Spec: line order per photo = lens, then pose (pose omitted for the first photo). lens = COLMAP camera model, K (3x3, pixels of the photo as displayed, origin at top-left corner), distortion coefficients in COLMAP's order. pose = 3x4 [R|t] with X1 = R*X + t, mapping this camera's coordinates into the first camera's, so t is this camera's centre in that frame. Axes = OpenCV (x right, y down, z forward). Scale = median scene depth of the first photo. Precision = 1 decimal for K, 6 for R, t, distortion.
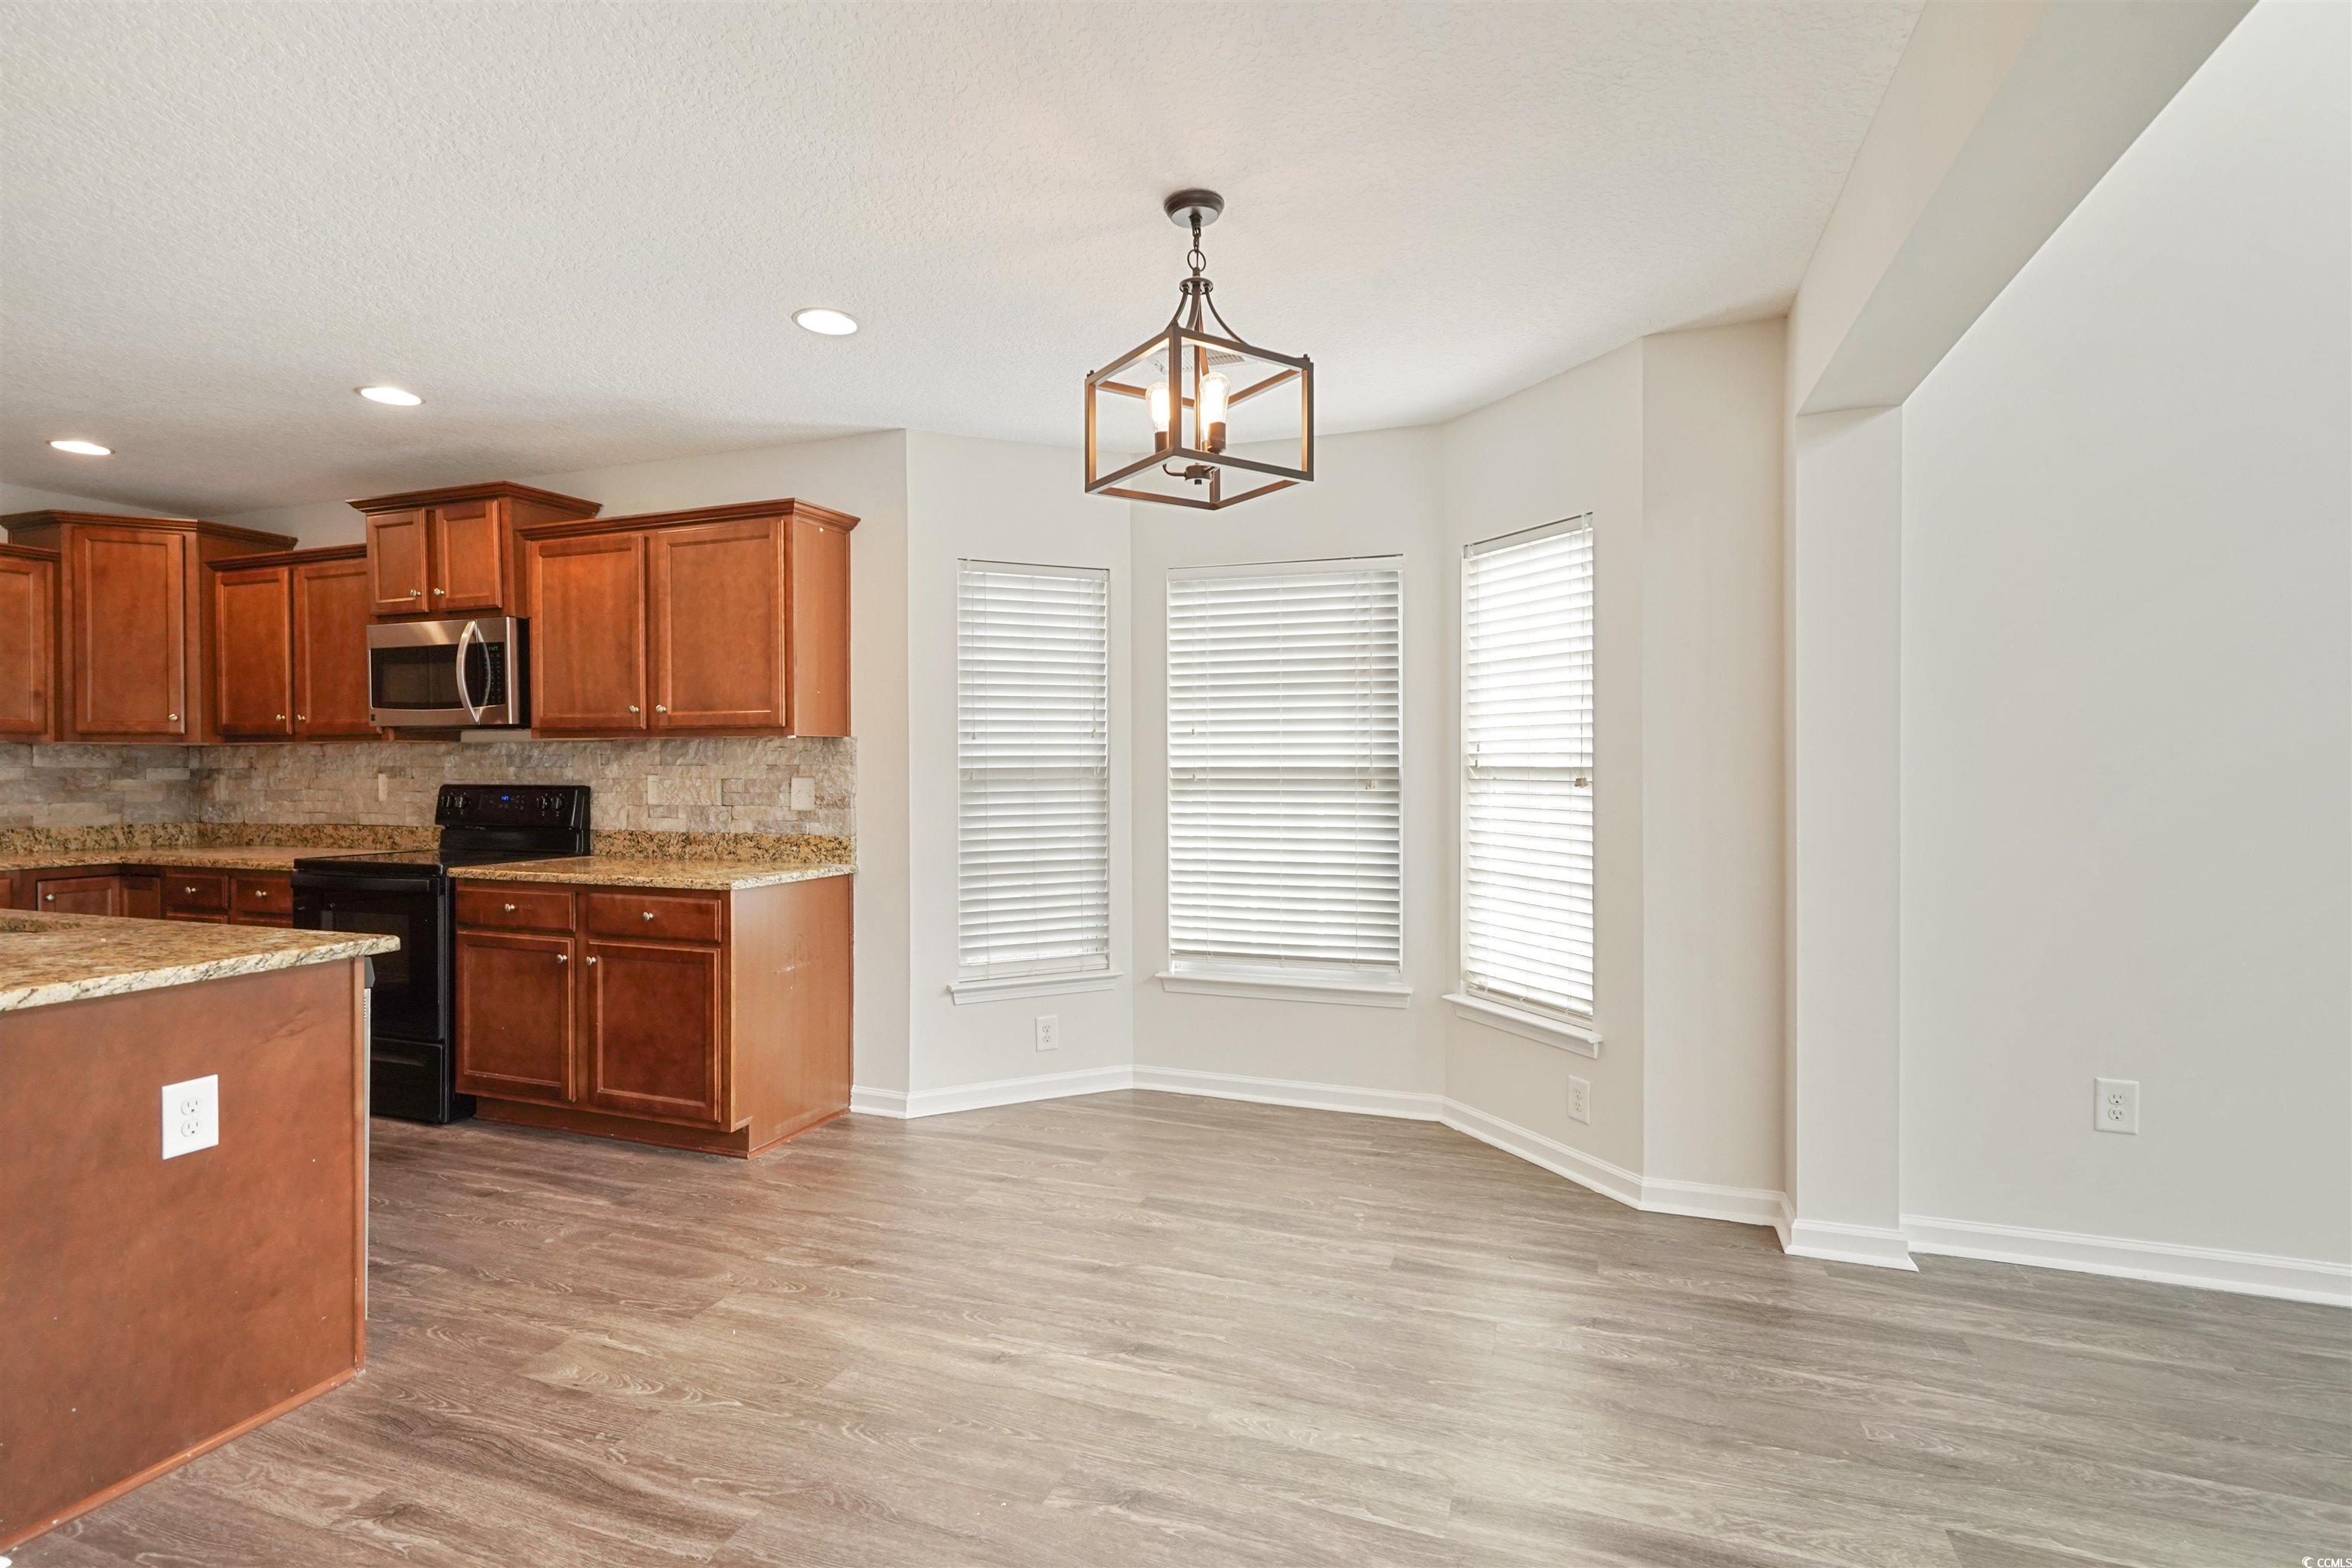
lens RADIAL K [[1092.1, 0, 1176.5], [0, 1092.1, 776.5], [0, 0, 1]] dist [-0.001937, -0.000582]
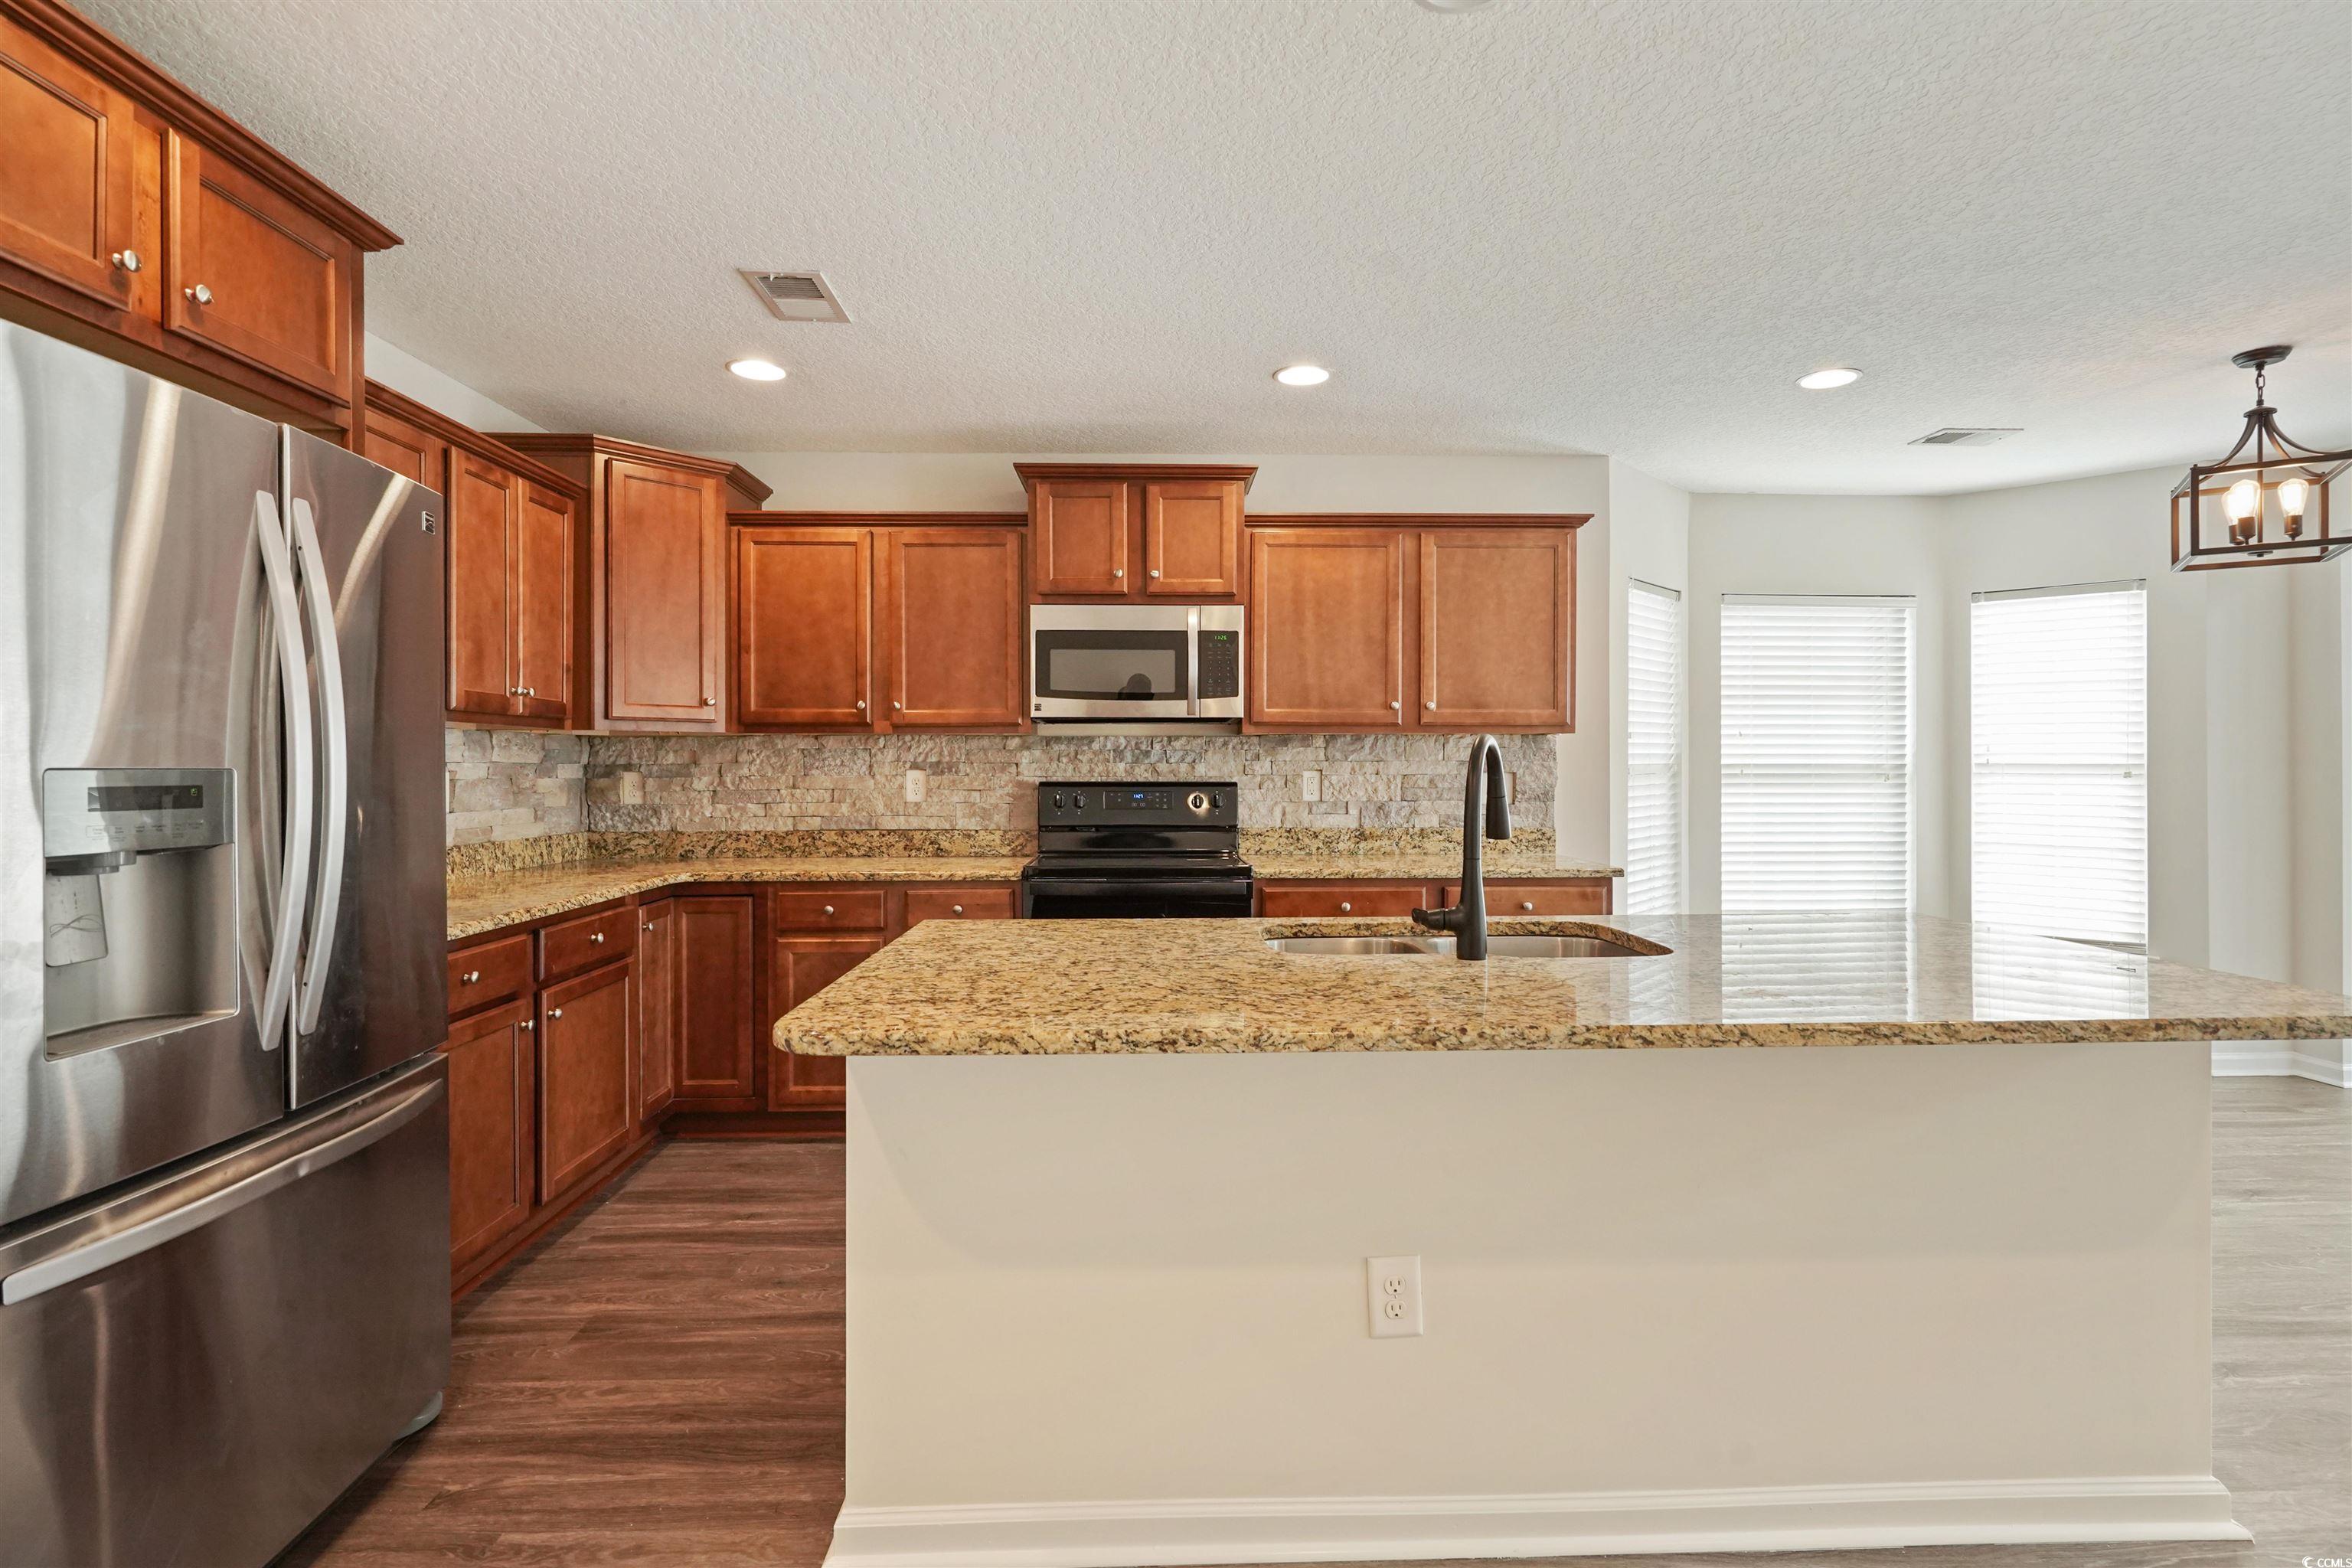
lens RADIAL K [[1092.1, 0, 1164.1], [0, 1092.1, 772.9], [0, 0, 1]] dist [-0.001937, -0.000582]
pose [[0.932941, -0.002115, 0.360024, -1.002129], [0.002835, 0.999995, -0.001472, 0.001530], [-0.360019, 0.002394, 0.932942, 0.127372]]
